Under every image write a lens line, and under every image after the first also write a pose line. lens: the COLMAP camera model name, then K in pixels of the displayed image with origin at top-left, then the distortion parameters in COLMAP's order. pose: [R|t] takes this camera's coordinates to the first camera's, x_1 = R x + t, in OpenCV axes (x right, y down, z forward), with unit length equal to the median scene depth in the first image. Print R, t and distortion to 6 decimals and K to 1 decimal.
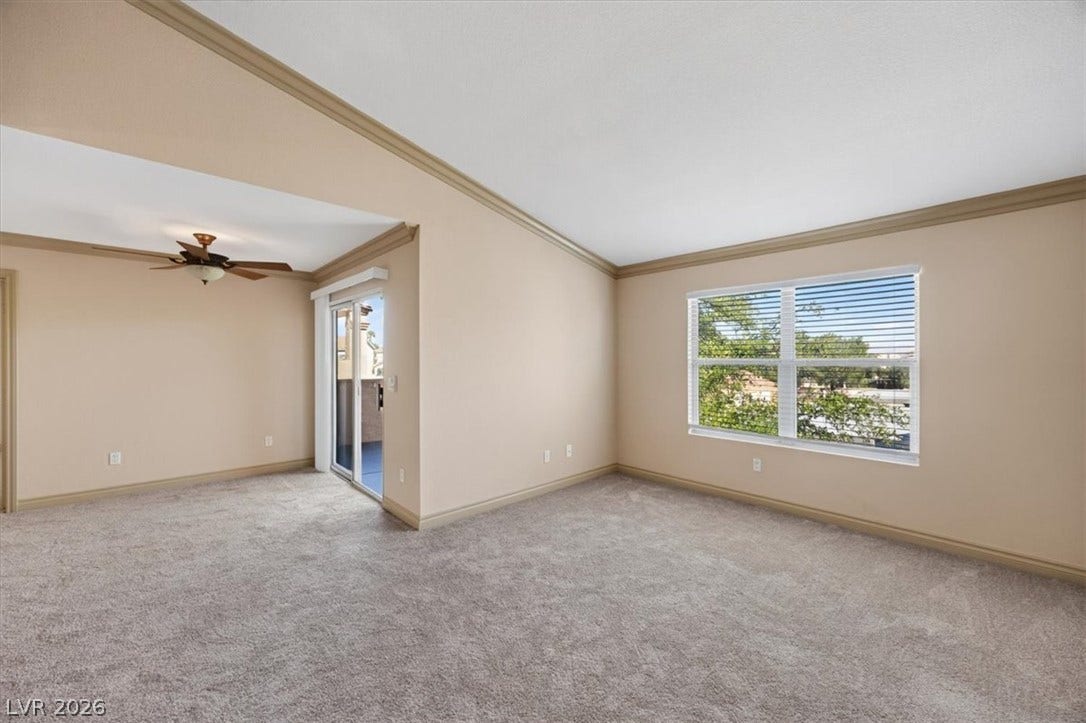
lens RADIAL K [[412.3, 0, 543.0], [0, 412.3, 361.5], [0, 0, 1]] dist [0.001984, -0.000217]
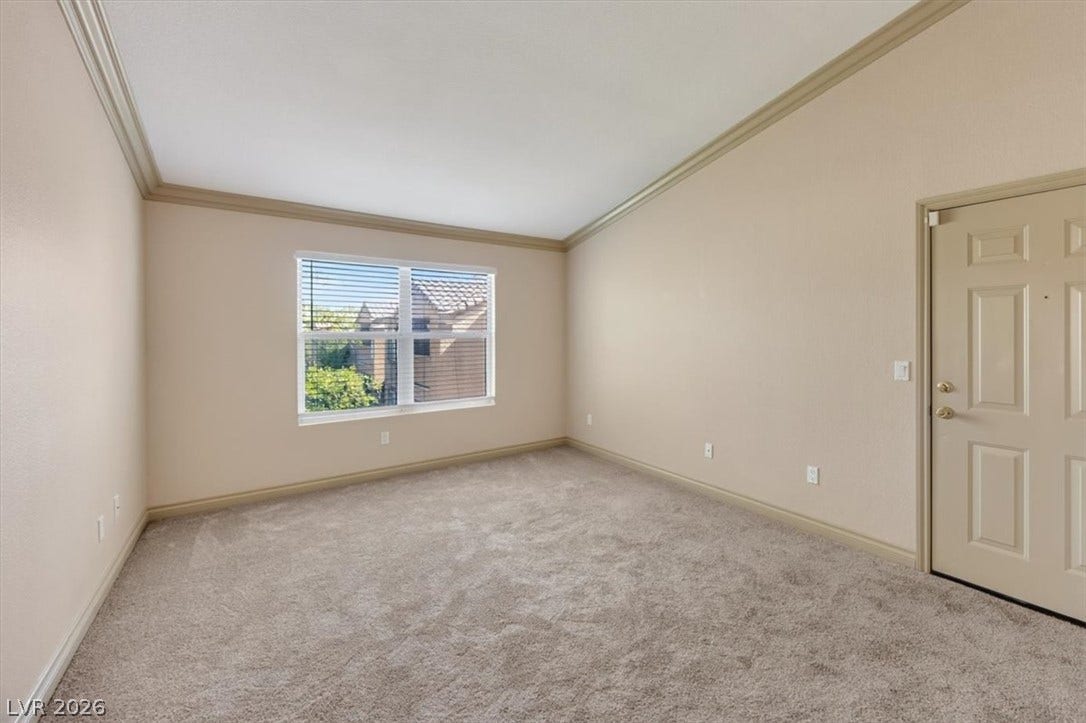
lens RADIAL K [[444.9, 0, 586.9], [0, 444.9, 332.6], [0, 0, 1]] dist [-0.000748, 0.000170]
pose [[0.112044, -0.002133, 0.993701, -0.506816], [0.007337, 0.999972, 0.001319, -0.004576], [-0.993676, 0.007143, 0.112056, 0.386731]]
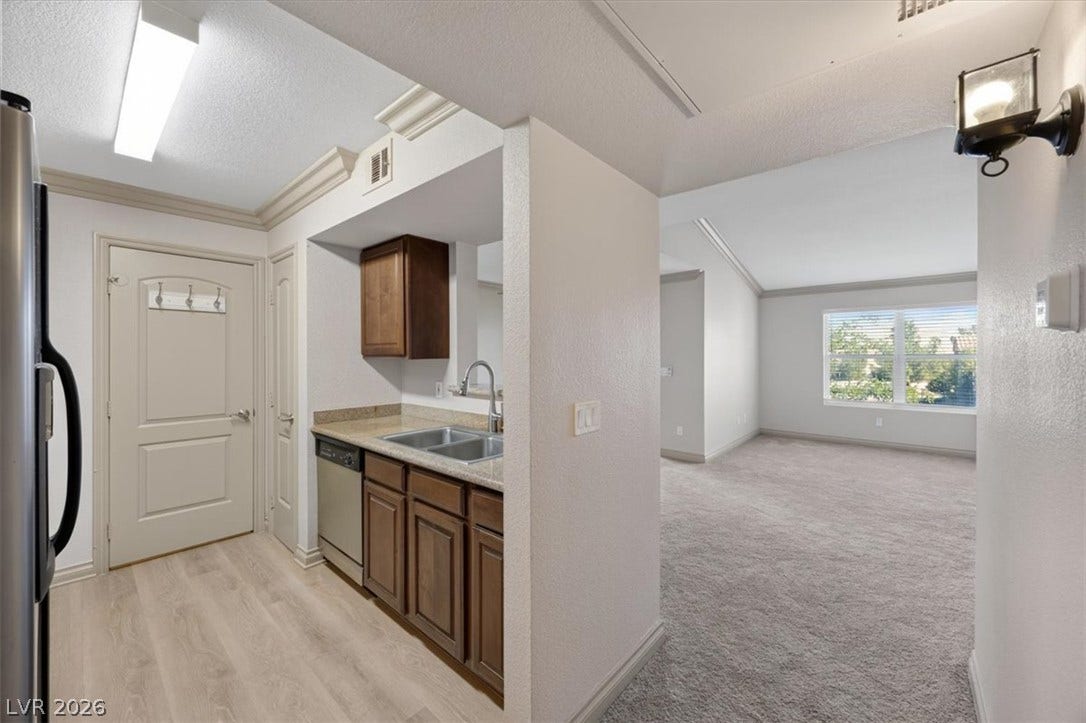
lens RADIAL K [[410.6, 0, 543.0], [0, 410.6, 361.5], [0, 0, 1]] dist [-0.003734, -0.000058]
pose [[0.995357, -0.003686, 0.096183, -0.907653], [0.002836, 0.999956, 0.008976, 0.001435], [-0.096212, -0.008661, 0.995323, -0.429344]]
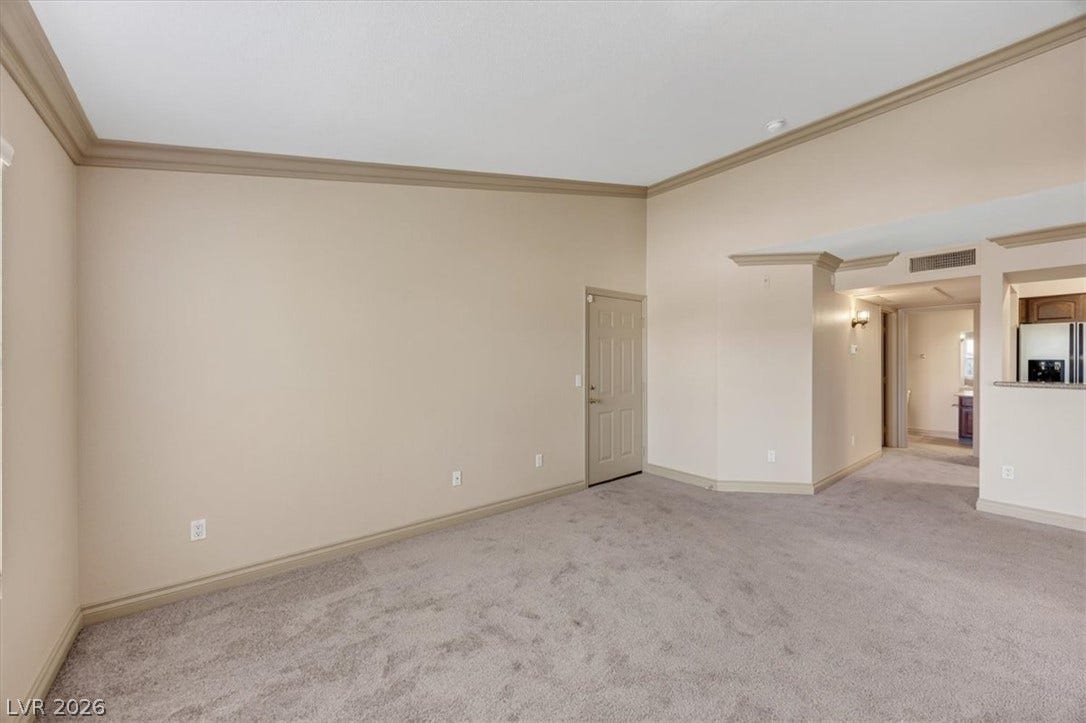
lens RADIAL K [[410.6, 0, 543.0], [0, 410.6, 361.5], [0, 0, 1]] dist [-0.003734, -0.000058]
pose [[-0.996502, -0.004695, 0.083441, 0.231847], [-0.003551, 0.999898, 0.013854, -0.008333], [-0.083497, 0.013509, -0.996416, 1.094566]]
